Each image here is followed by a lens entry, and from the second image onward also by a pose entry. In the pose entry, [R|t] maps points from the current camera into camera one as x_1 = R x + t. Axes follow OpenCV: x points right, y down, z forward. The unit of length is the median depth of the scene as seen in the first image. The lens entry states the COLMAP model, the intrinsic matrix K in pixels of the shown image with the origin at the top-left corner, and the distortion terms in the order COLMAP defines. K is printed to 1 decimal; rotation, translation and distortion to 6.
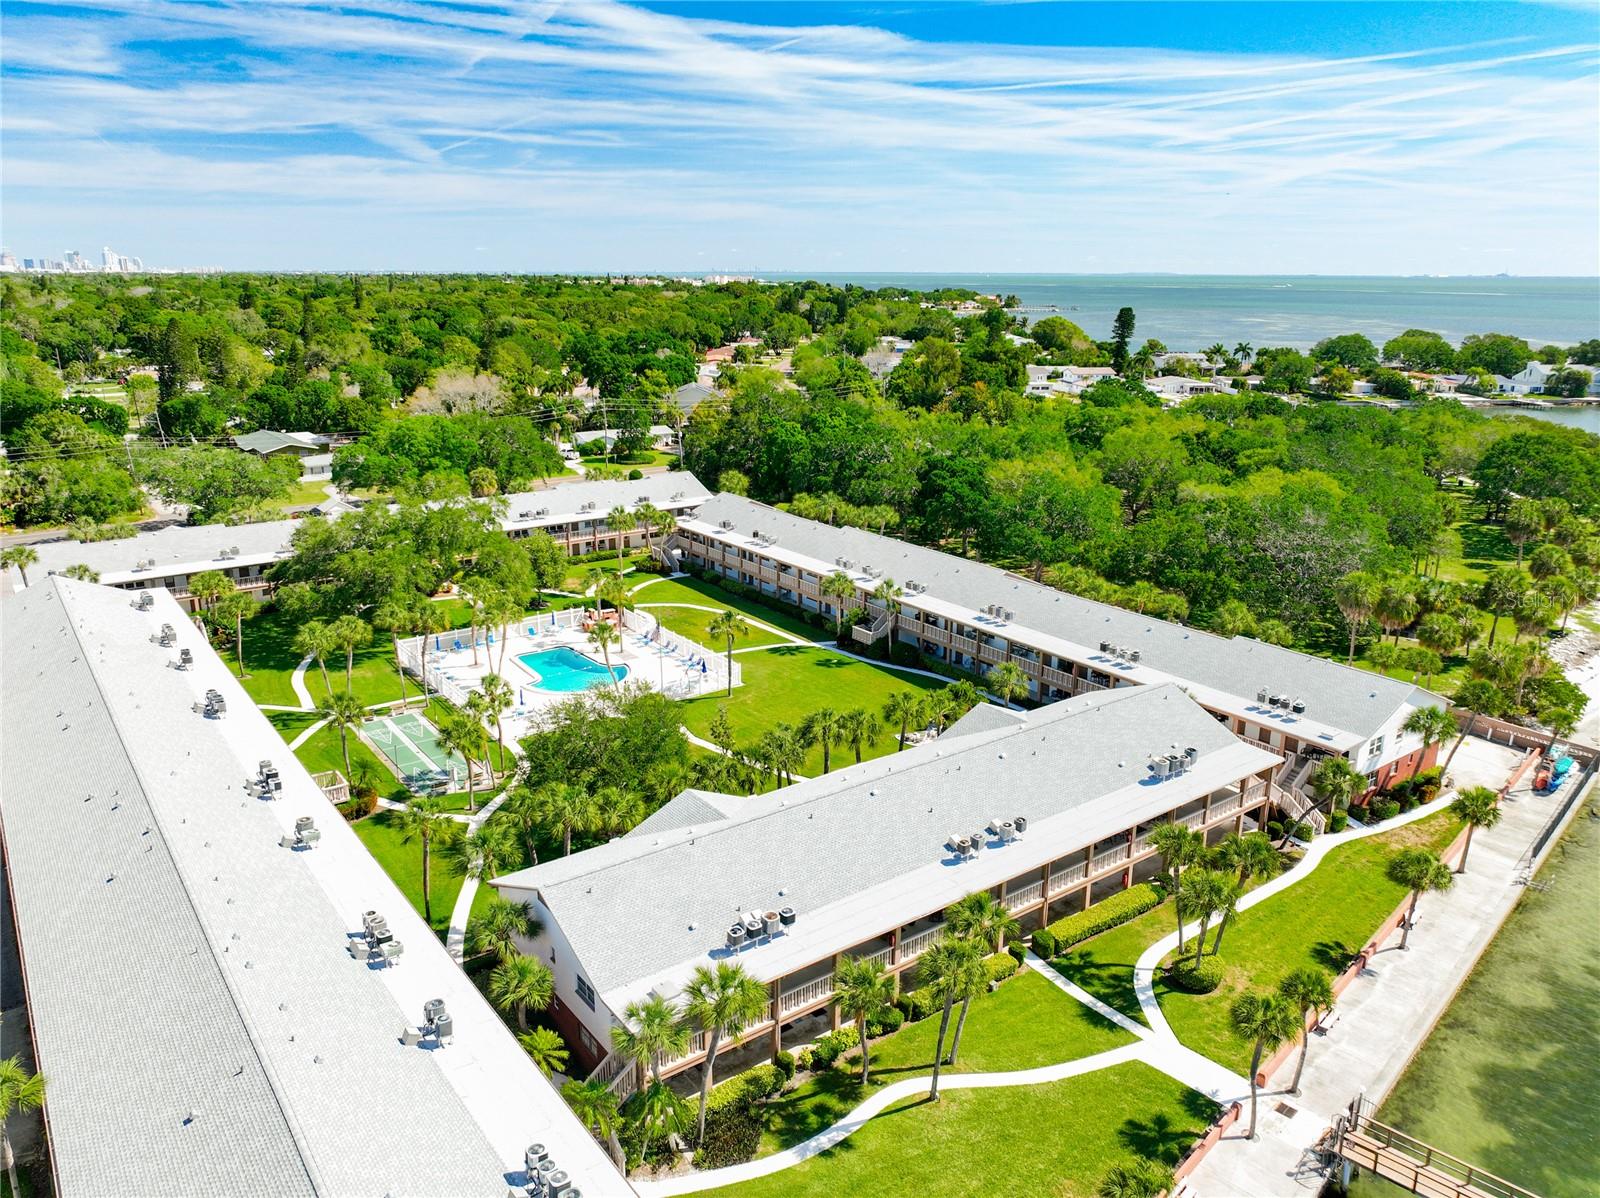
lens RADIAL K [[1143.2, 0, 792.1], [0, 1143.2, 611.9], [0, 0, 1]] dist [-0.028117, 0.024717]
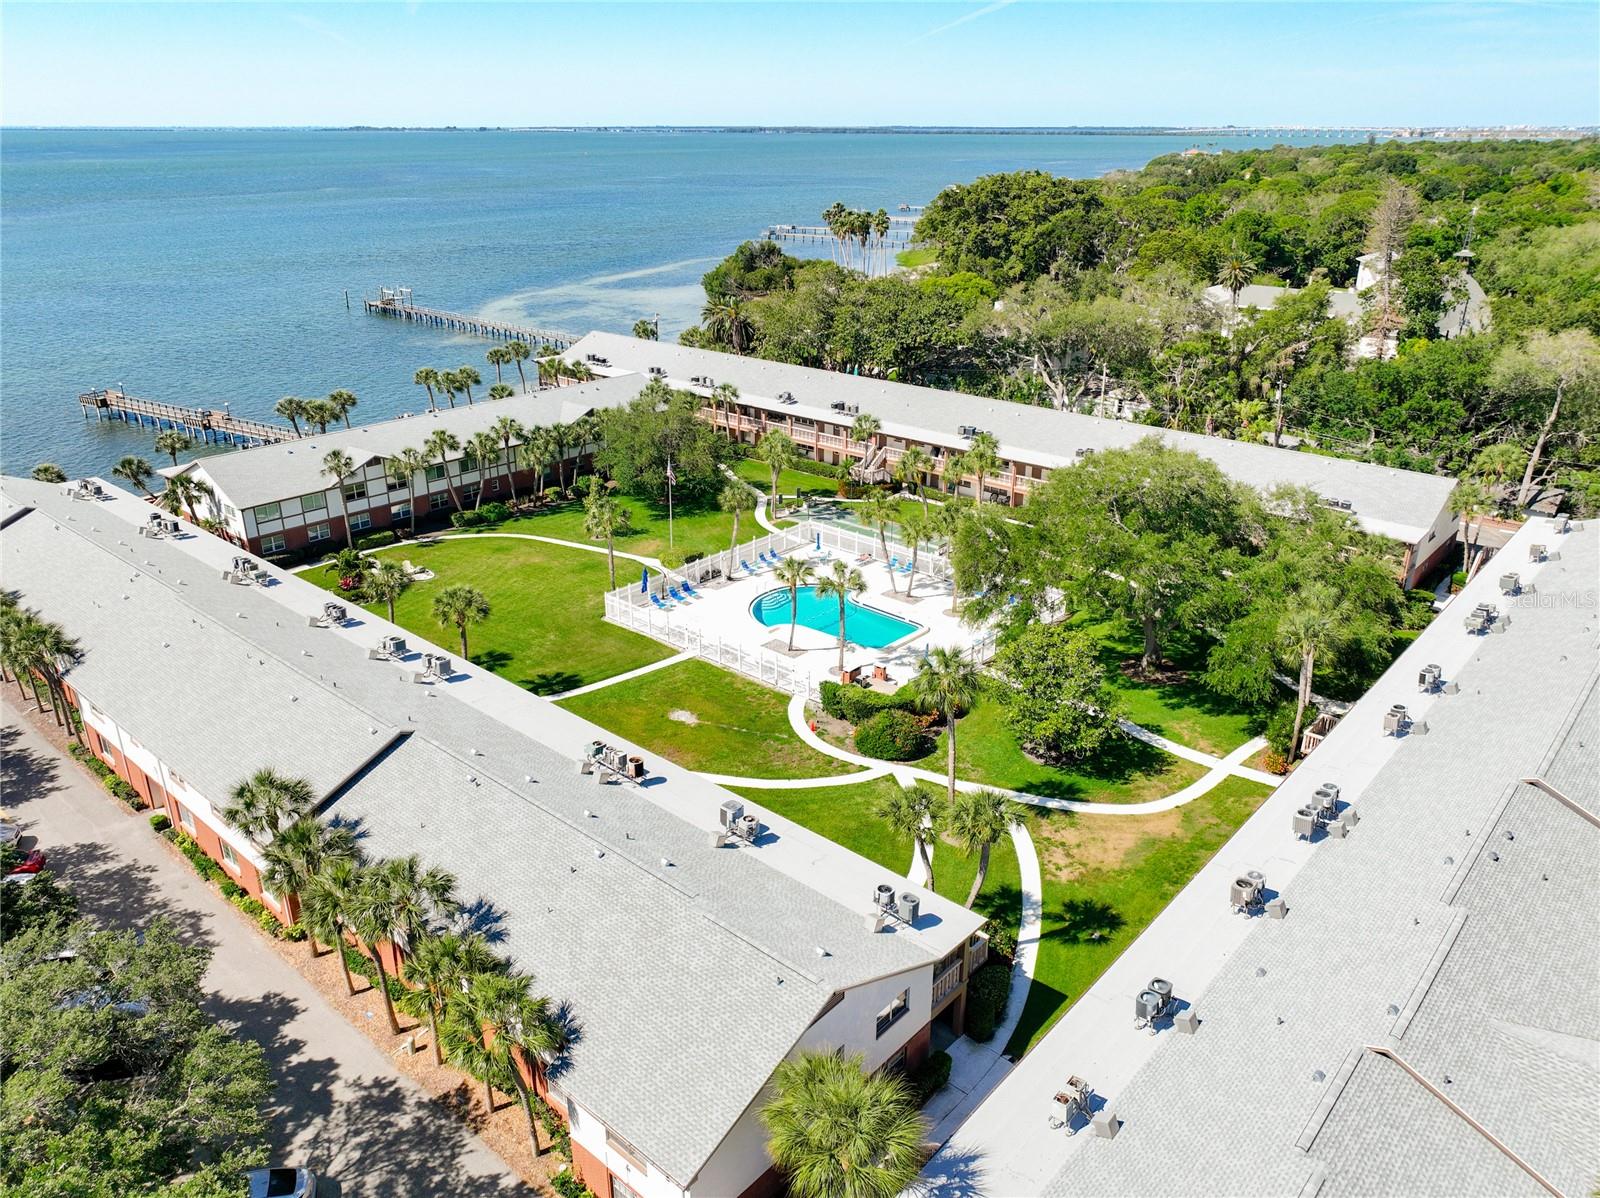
lens RADIAL K [[1149.0, 0, 794.6], [0, 1149.0, 595.1], [0, 0, 1]] dist [-0.000830, 0.027413]
pose [[-0.976574, 0.079103, -0.200116, -0.010113], [-0.063724, 0.781954, 0.620070, -0.327950], [0.205531, 0.618297, -0.758595, 1.154060]]
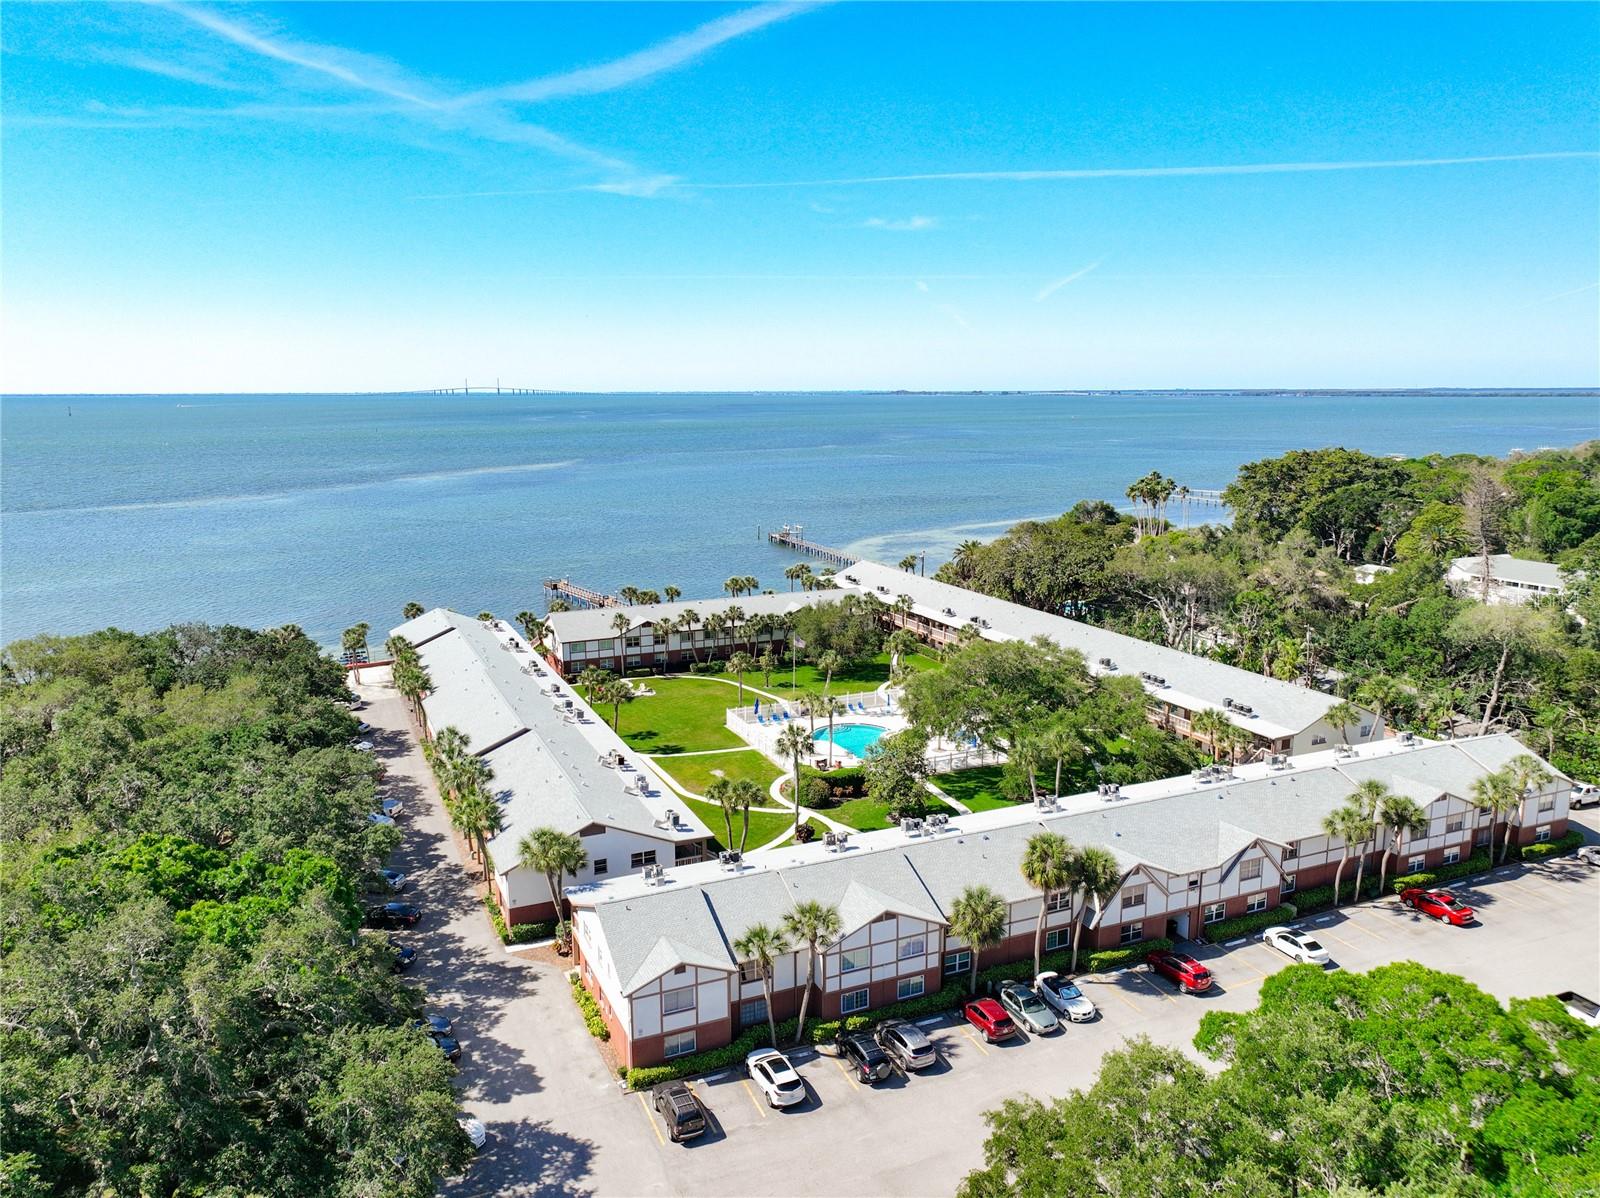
lens RADIAL K [[1129.3, 0, 795.3], [0, 1129.3, 631.0], [0, 0, 1]] dist [0.001891, 0.021071]
pose [[-0.977598, -0.041902, 0.206269, -0.268247], [0.062165, 0.878790, 0.473143, -0.444866], [-0.201093, 0.475366, -0.856498, 1.429973]]
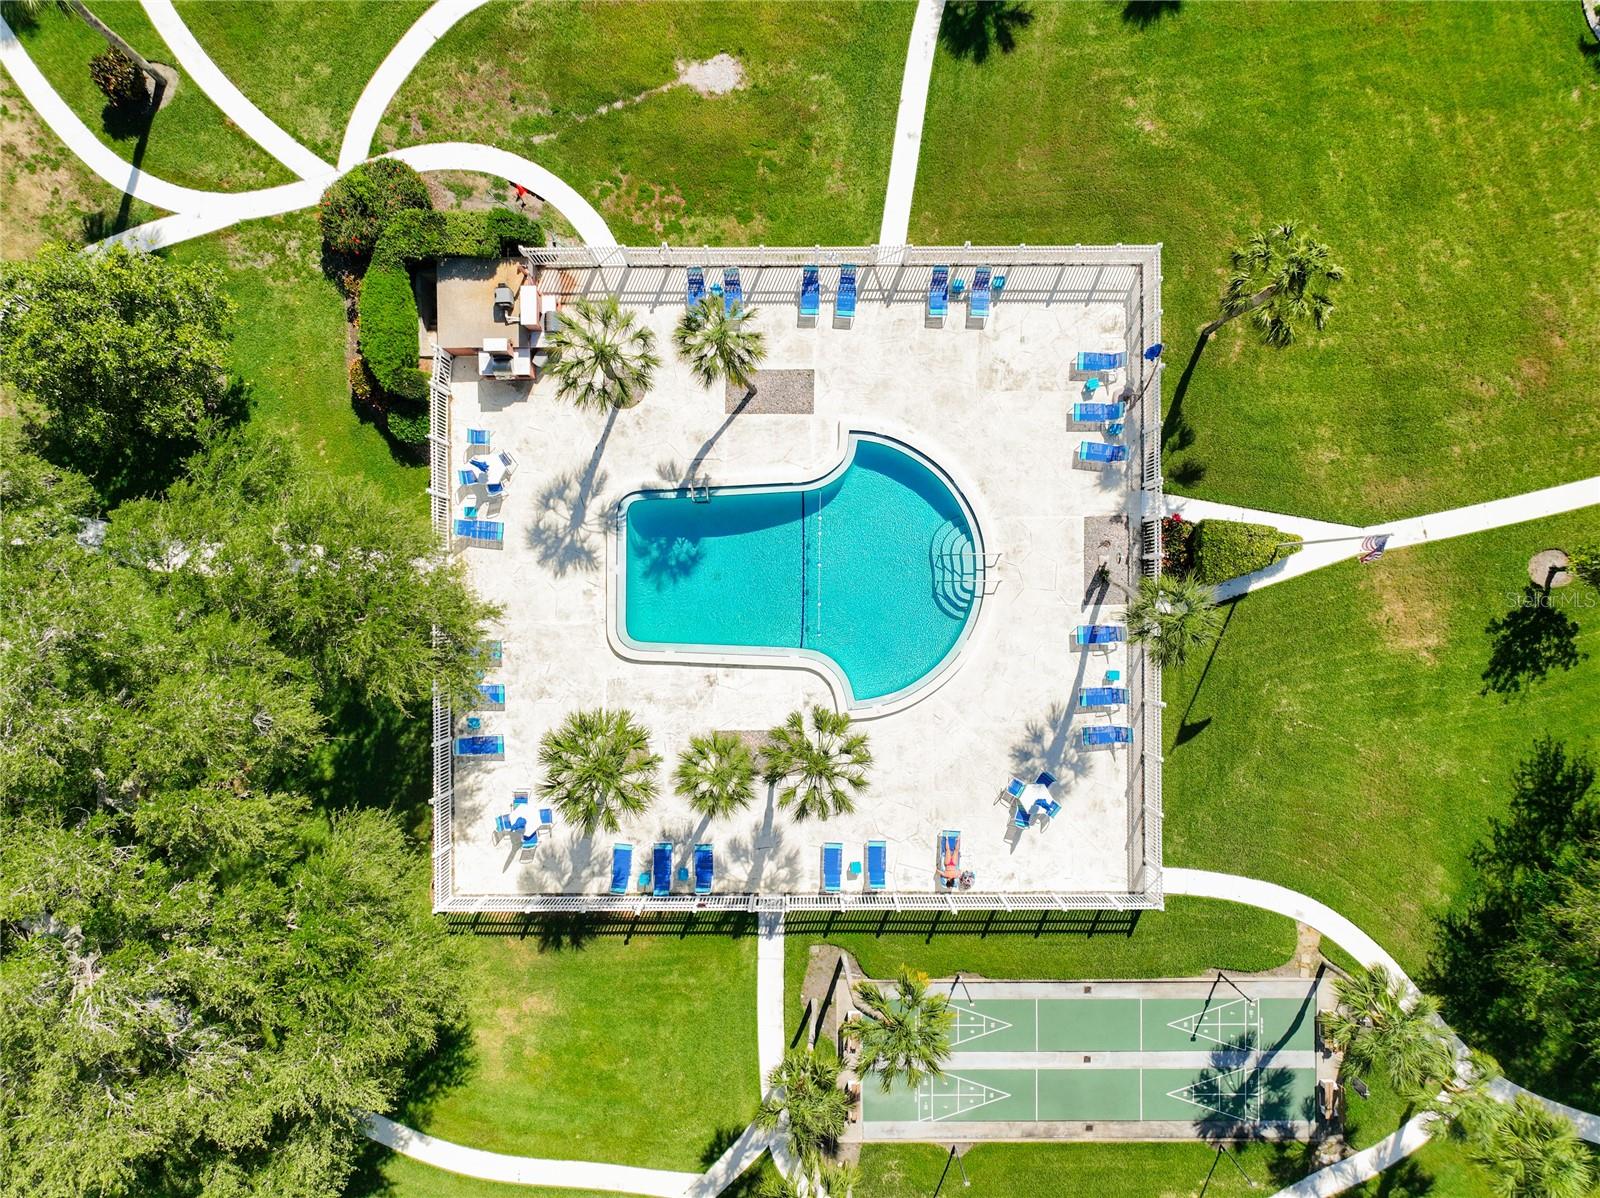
lens RADIAL K [[1125.3, 0, 787.4], [0, 1125.3, 602.0], [0, 0, 1]] dist [0.006849, 0.002733]
pose [[0.585125, -0.810907, -0.007714, -0.147835], [0.234624, 0.160176, 0.958799, -0.225858], [-0.776261, -0.562827, 0.283981, 0.646860]]
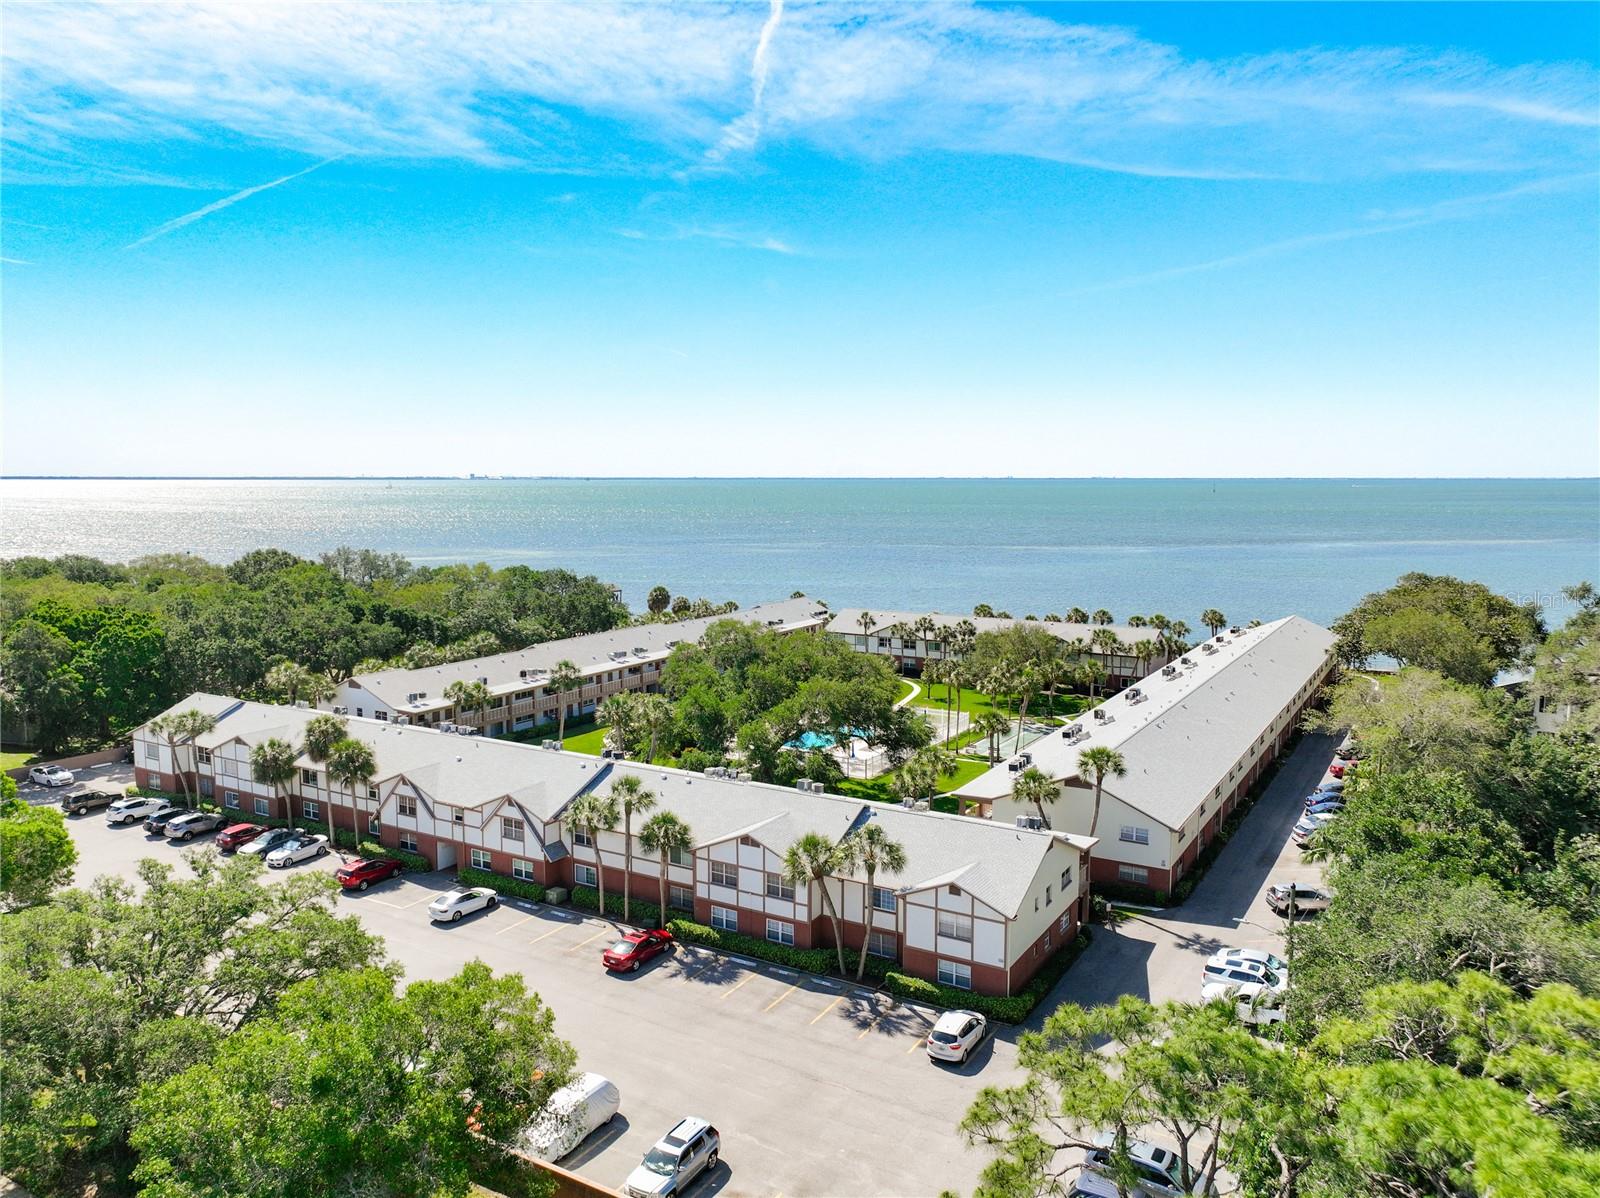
lens RADIAL K [[1129.3, 0, 795.3], [0, 1129.3, 631.0], [0, 0, 1]] dist [0.001891, 0.021071]
pose [[-0.384881, -0.127556, 0.914109, -0.892054], [0.263320, 0.934066, 0.241210, -0.245307], [-0.884607, 0.333541, -0.325917, 0.992726]]
